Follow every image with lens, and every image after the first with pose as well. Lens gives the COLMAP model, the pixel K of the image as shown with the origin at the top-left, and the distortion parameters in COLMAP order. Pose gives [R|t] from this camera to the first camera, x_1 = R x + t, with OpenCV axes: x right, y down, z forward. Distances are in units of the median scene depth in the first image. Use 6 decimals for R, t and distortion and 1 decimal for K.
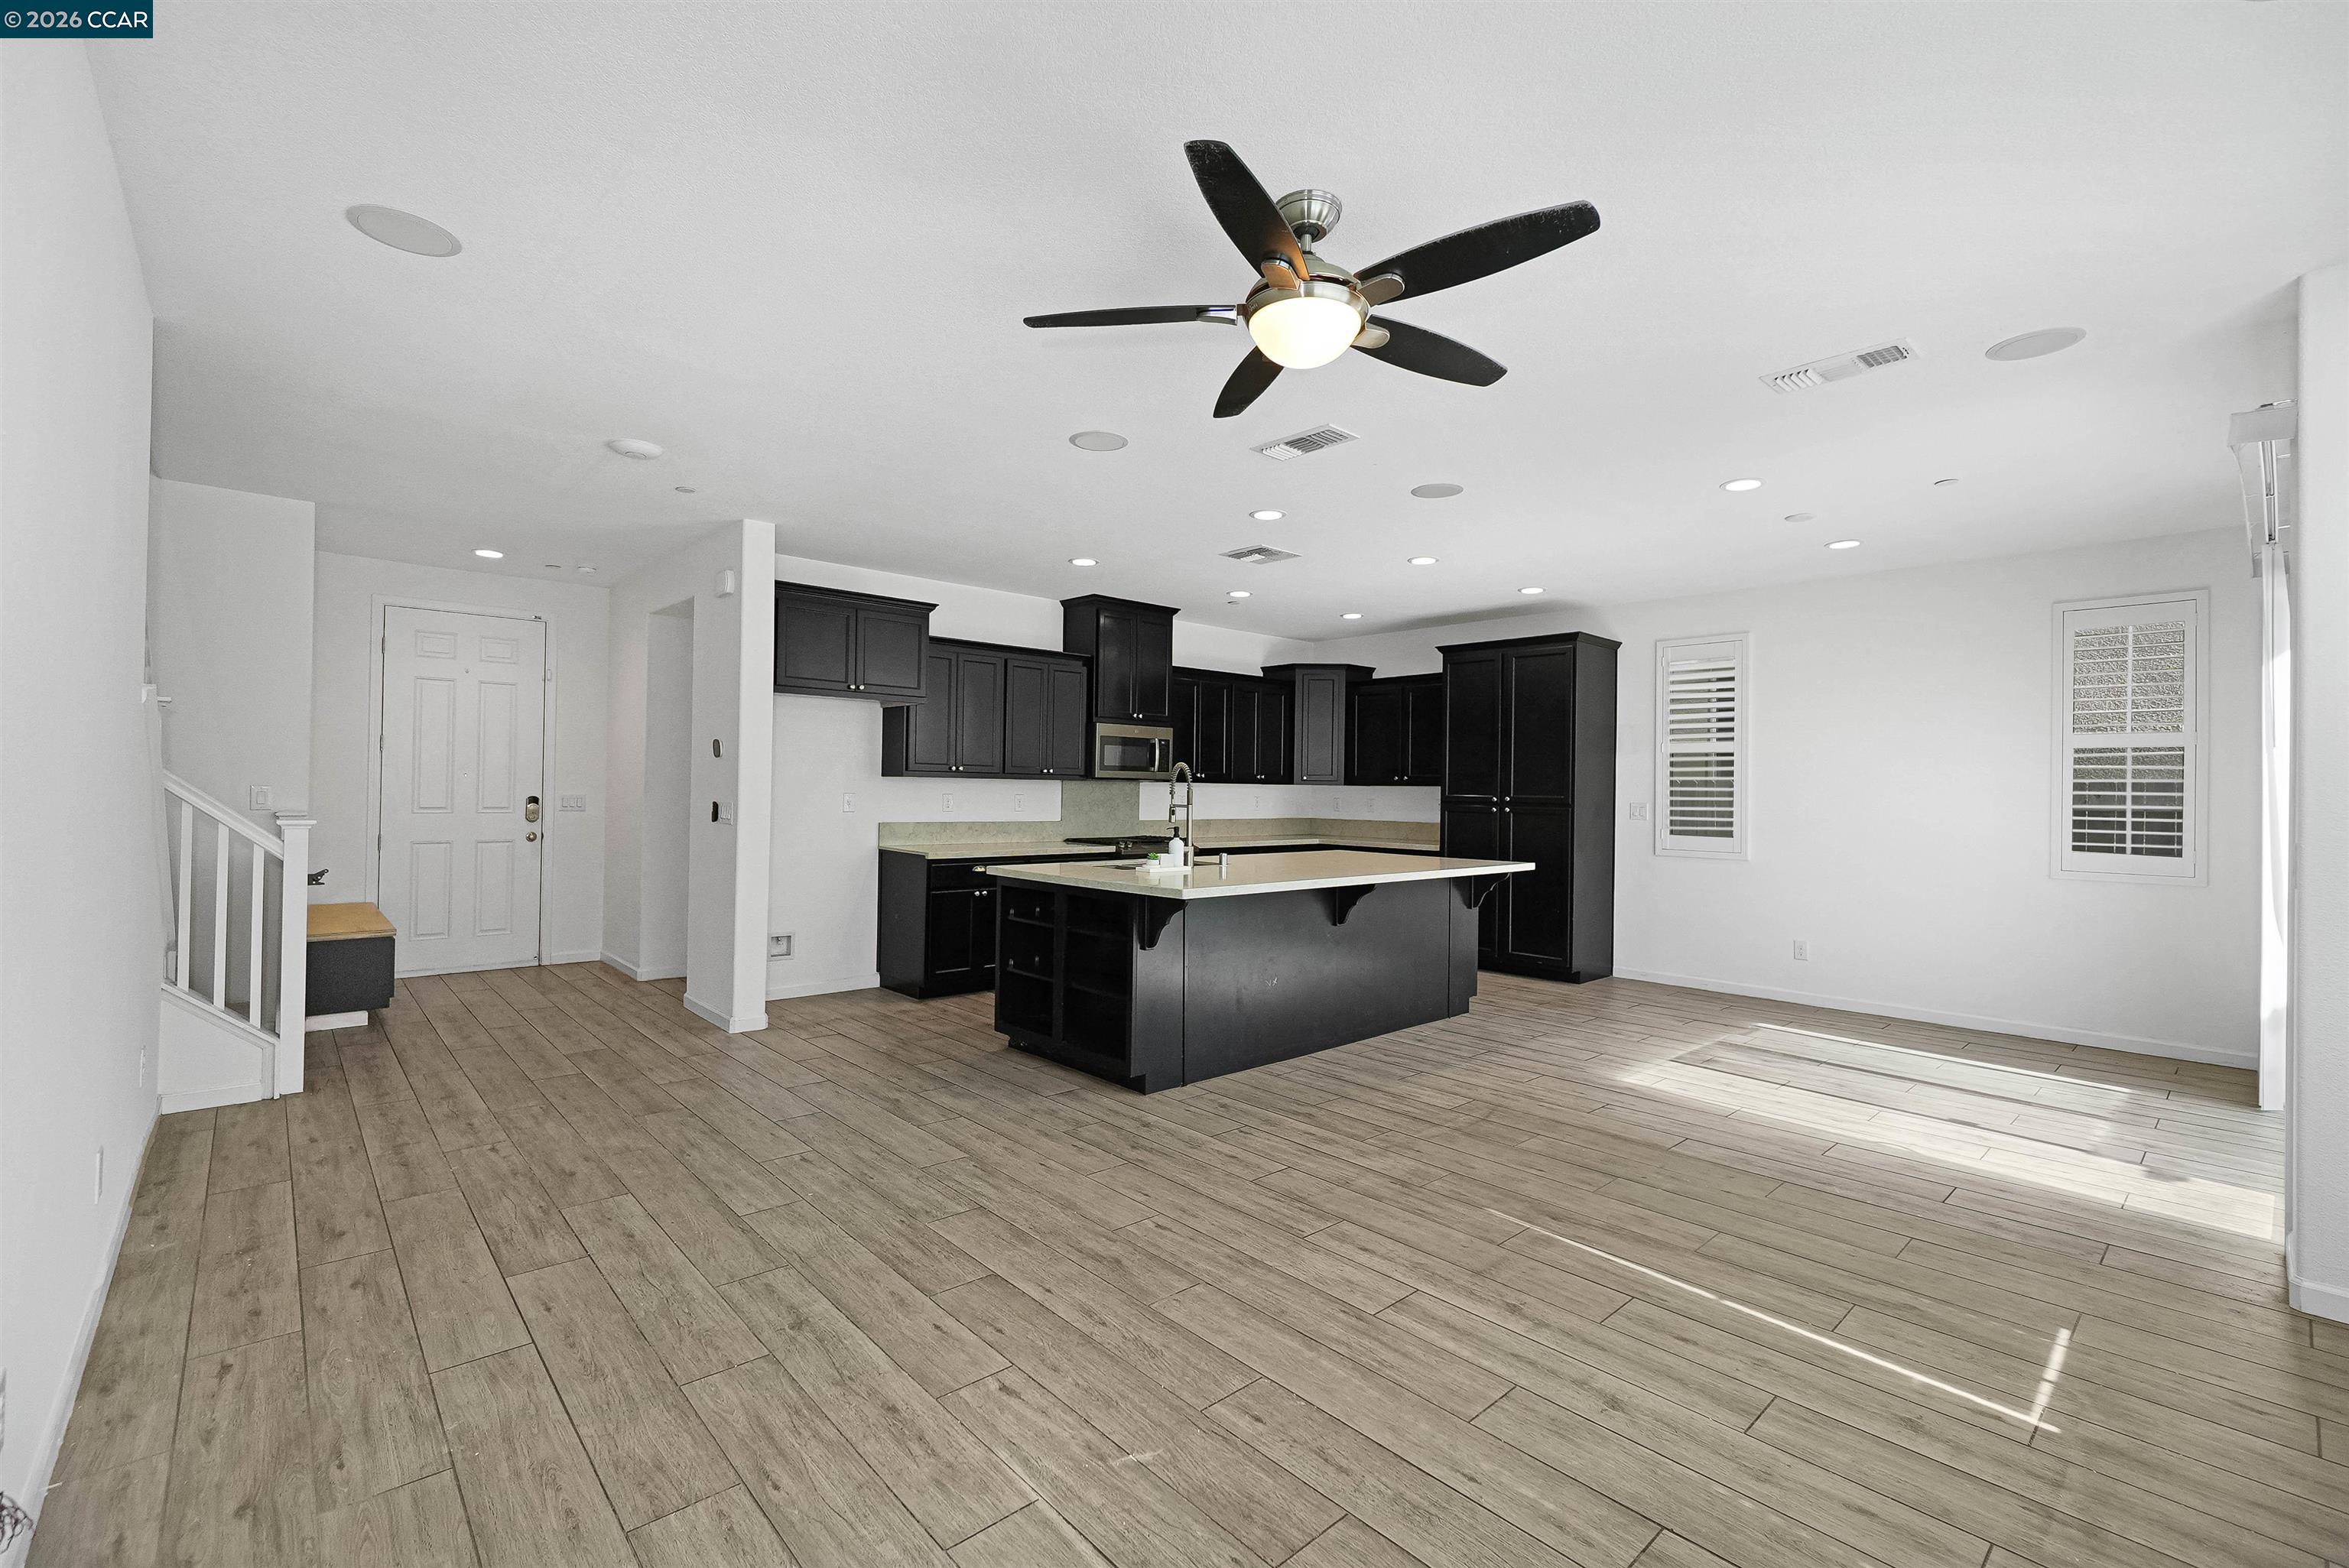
lens RADIAL K [[1013.3, 0, 1170.8], [0, 1013.3, 781.2], [0, 0, 1]] dist [-0.005550, 0.001254]
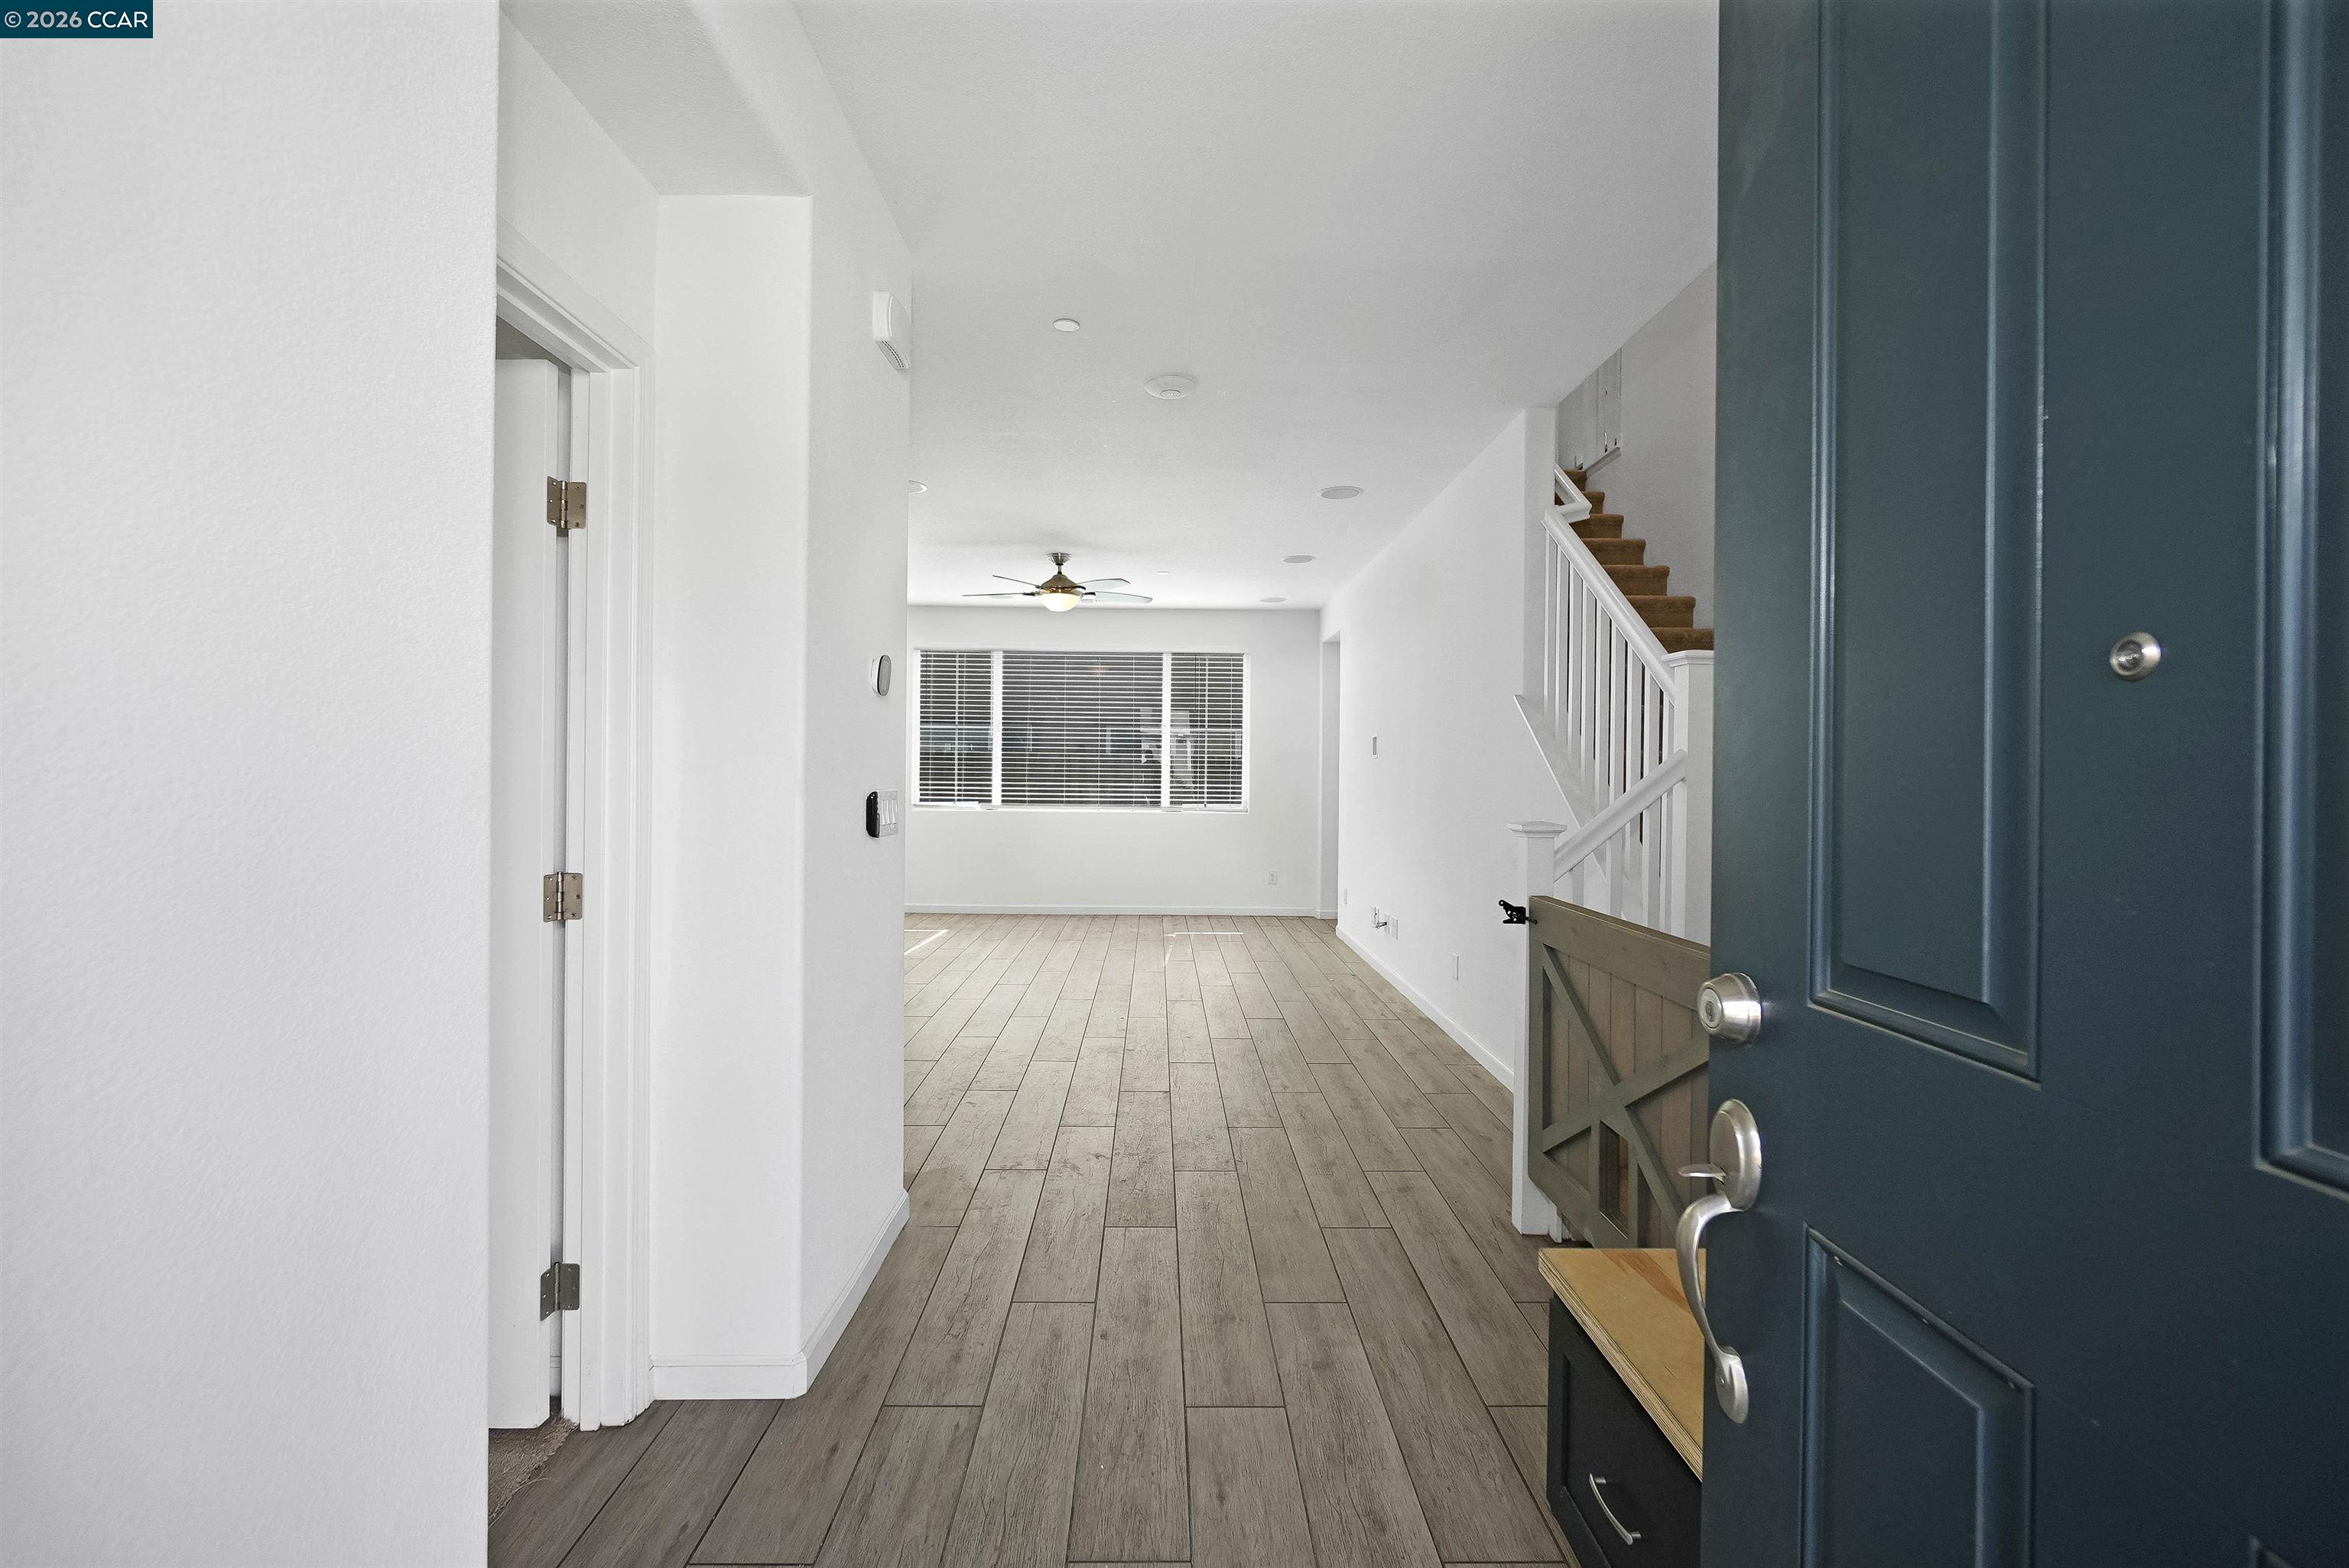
lens RADIAL K [[1013.3, 0, 1216.7], [0, 1013.3, 778.3], [0, 0, 1]] dist [-0.001169, 0.000197]
pose [[-0.780758, -0.026019, 0.624291, -1.004898], [-0.028120, 0.999583, 0.006492, 0.007784], [-0.624200, -0.012486, -0.781165, 1.486872]]
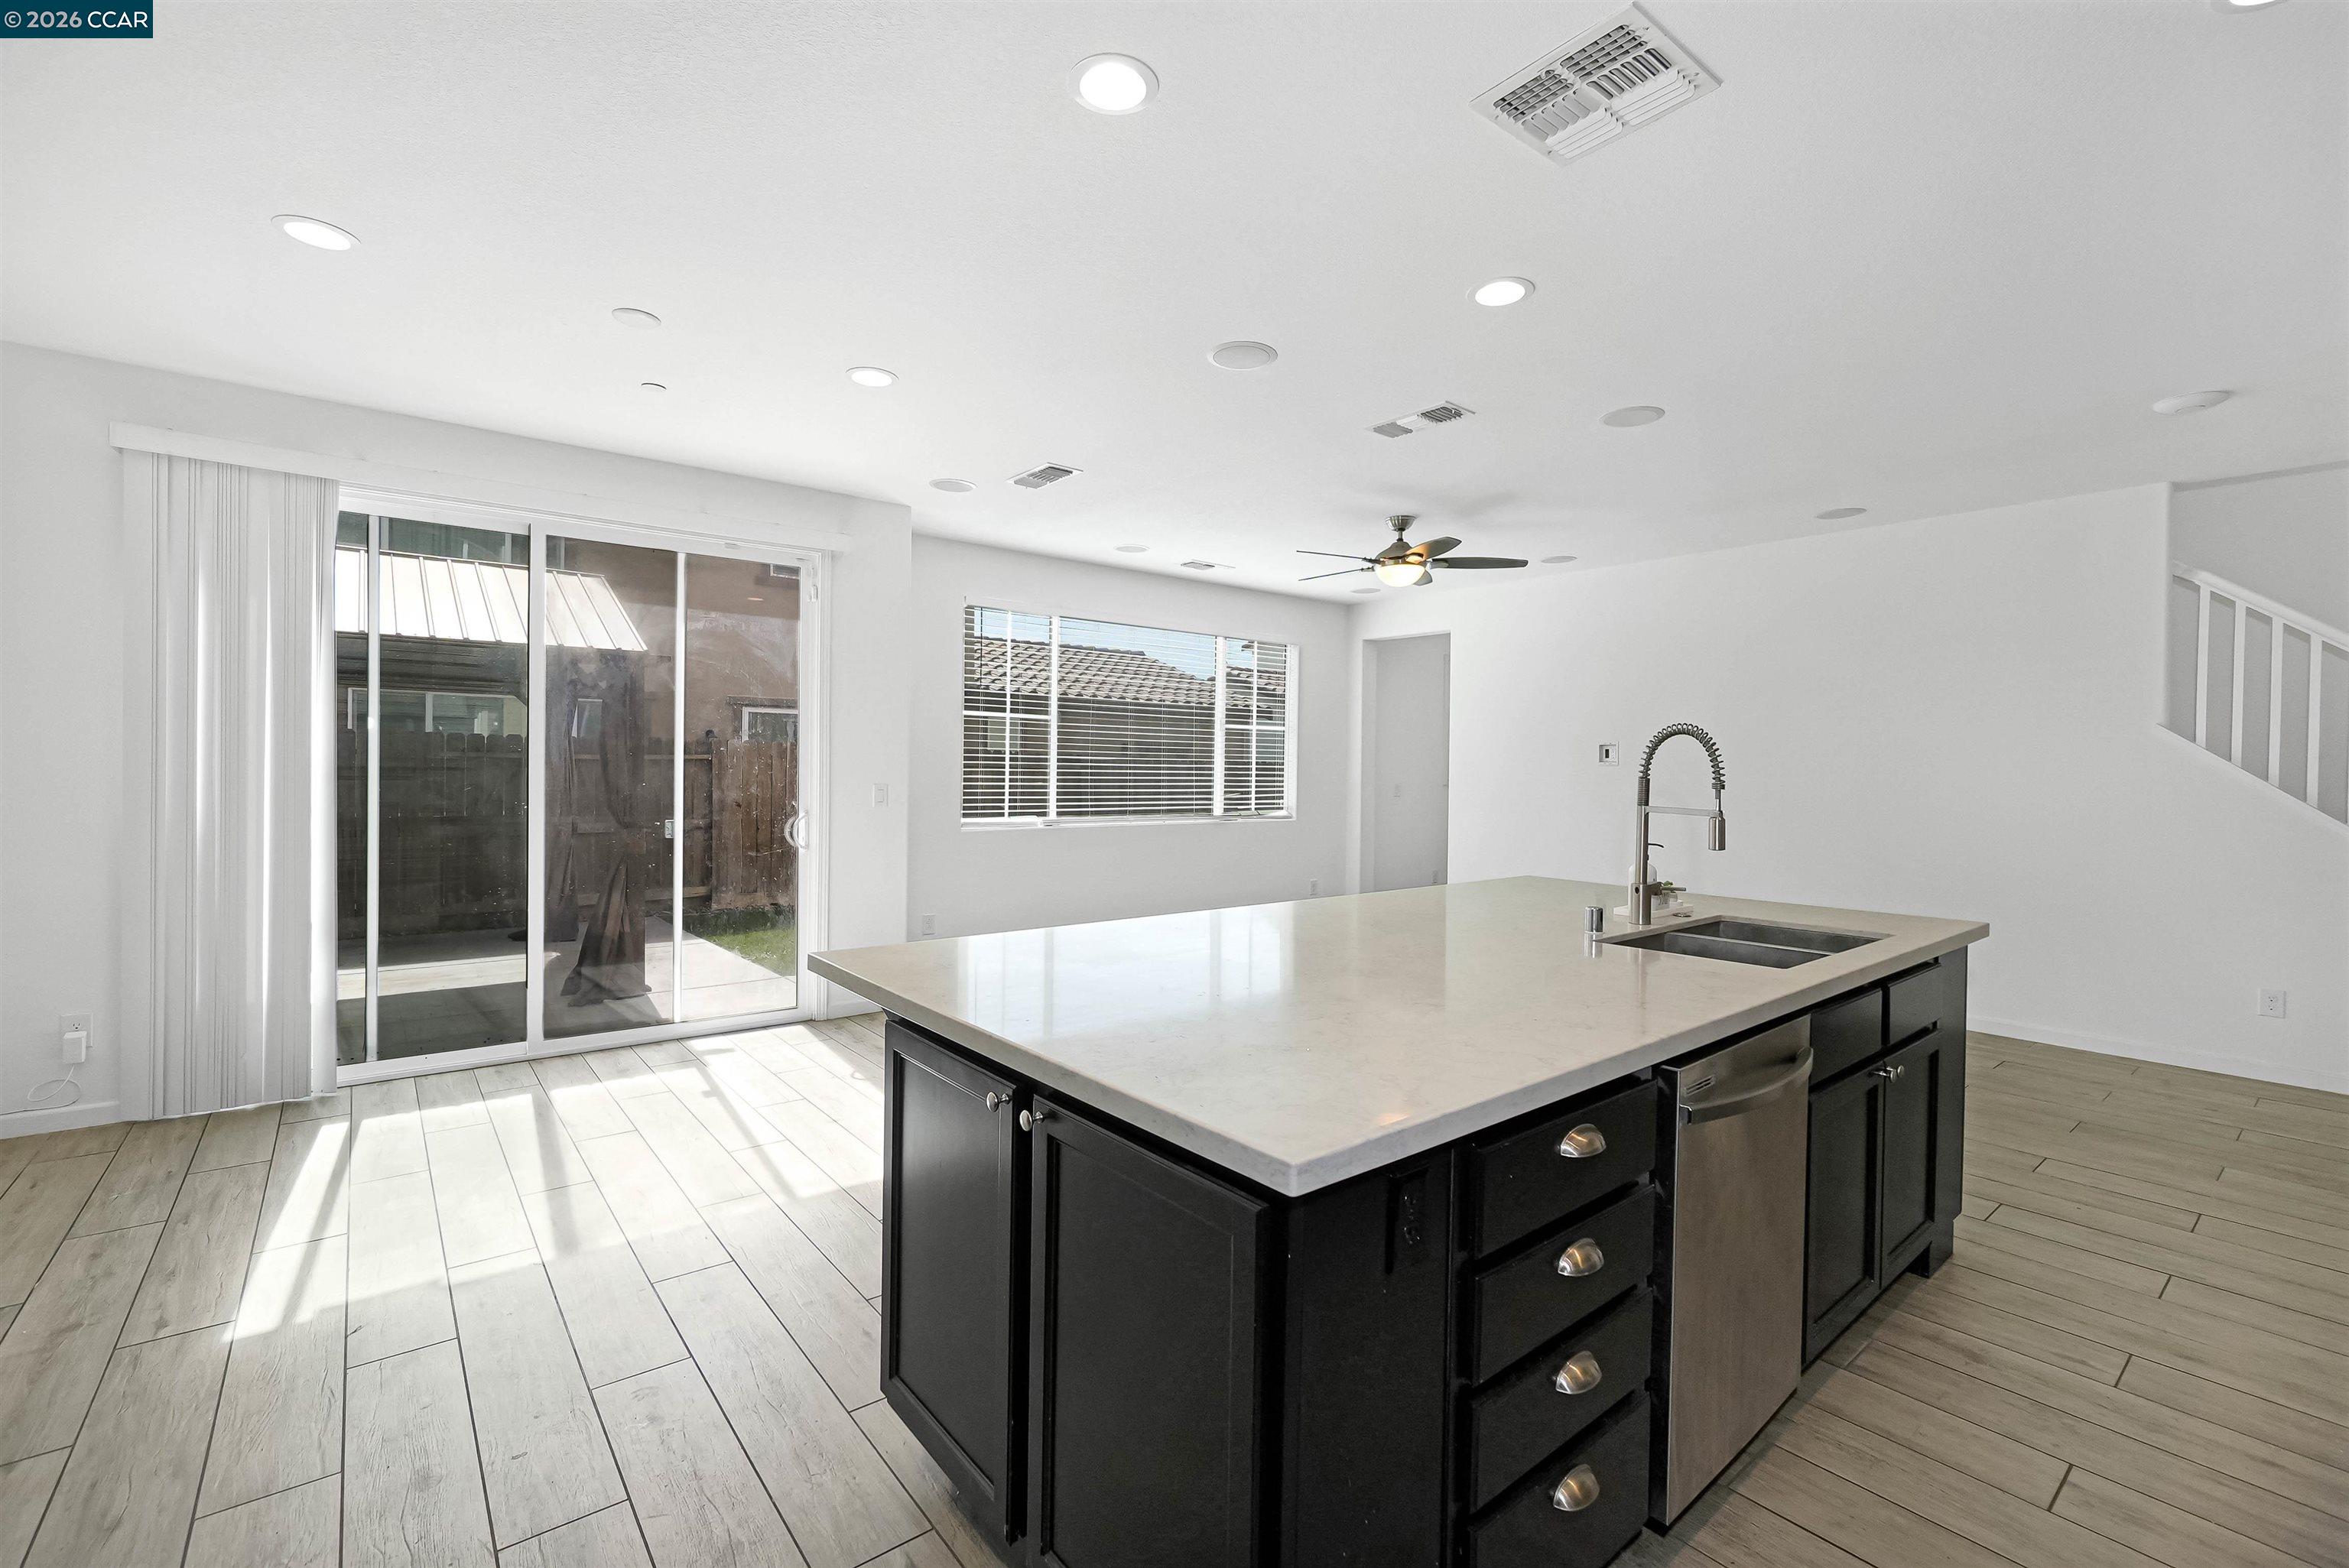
lens RADIAL K [[1013.3, 0, 1170.8], [0, 1013.3, 781.2], [0, 0, 1]] dist [-0.005550, 0.001254]
pose [[-0.997838, -0.030877, 0.058018, 0.262847], [-0.030700, 0.999521, 0.003943, 0.017157], [-0.058112, 0.002154, -0.998308, 1.703937]]
